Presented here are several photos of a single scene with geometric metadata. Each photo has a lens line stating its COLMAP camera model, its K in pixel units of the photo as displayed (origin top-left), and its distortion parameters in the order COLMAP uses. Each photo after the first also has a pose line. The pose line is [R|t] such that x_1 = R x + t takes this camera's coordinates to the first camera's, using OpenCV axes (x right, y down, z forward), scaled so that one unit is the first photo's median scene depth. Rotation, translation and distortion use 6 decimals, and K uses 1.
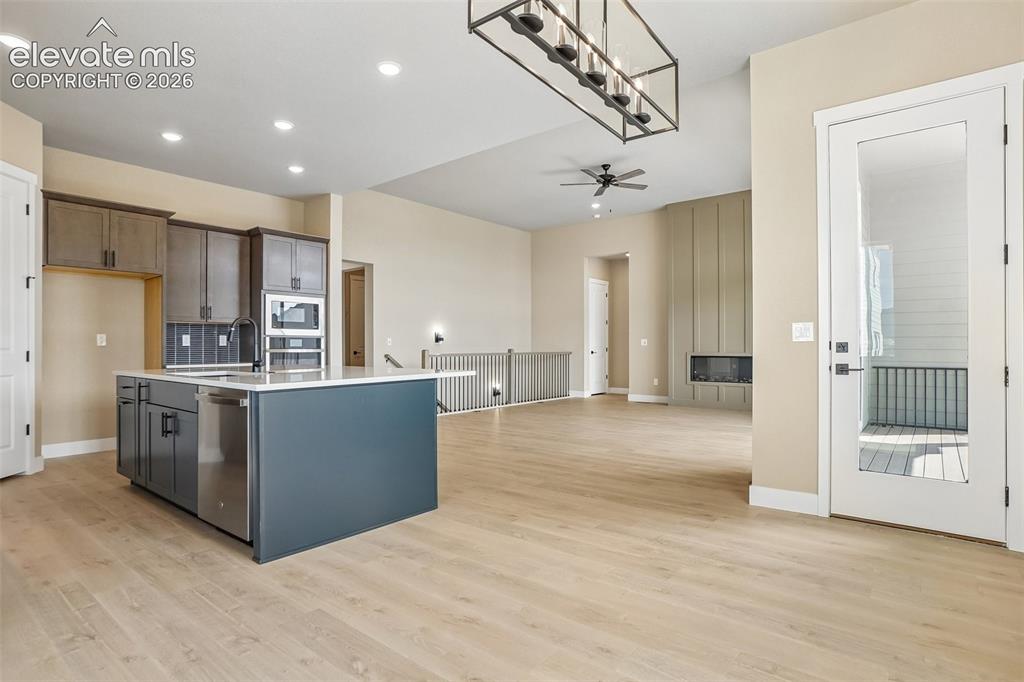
lens RADIAL K [[529.9, 0, 507.1], [0, 529.9, 344.1], [0, 0, 1]] dist [-0.046717, 0.024490]
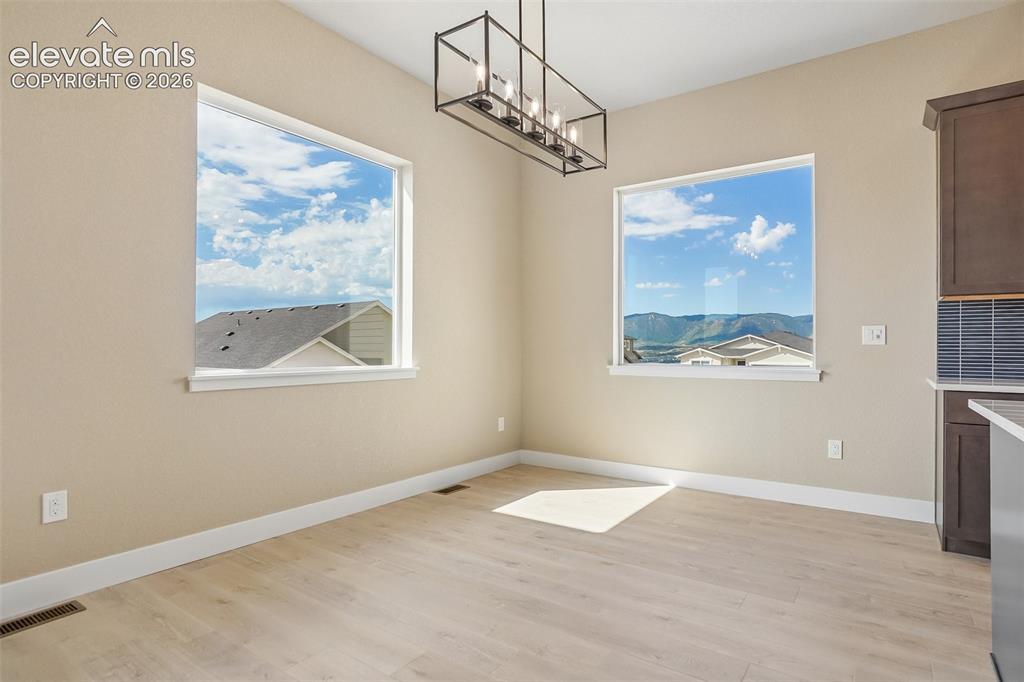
lens RADIAL K [[545.6, 0, 512.0], [0, 545.6, 341.0], [0, 0, 1]] dist [-0.044412, 0.026161]
pose [[-0.997603, -0.003772, -0.069098, 0.093486], [-0.002994, 0.999931, -0.011348, 0.001513], [0.069136, -0.011114, -0.997545, 0.706032]]
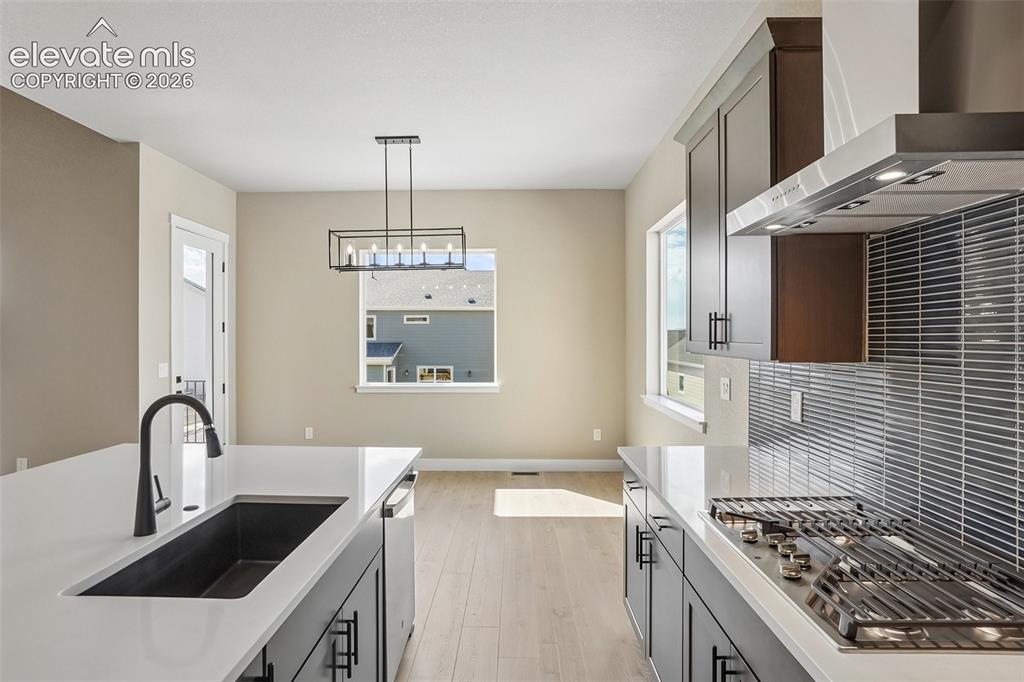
lens RADIAL K [[529.9, 0, 507.1], [0, 529.9, 344.1], [0, 0, 1]] dist [-0.046717, 0.024490]
pose [[-0.618643, -0.009598, 0.785613, -0.575024], [0.001144, 0.999913, 0.013117, -0.059946], [-0.785671, 0.009013, -0.618579, 0.621971]]
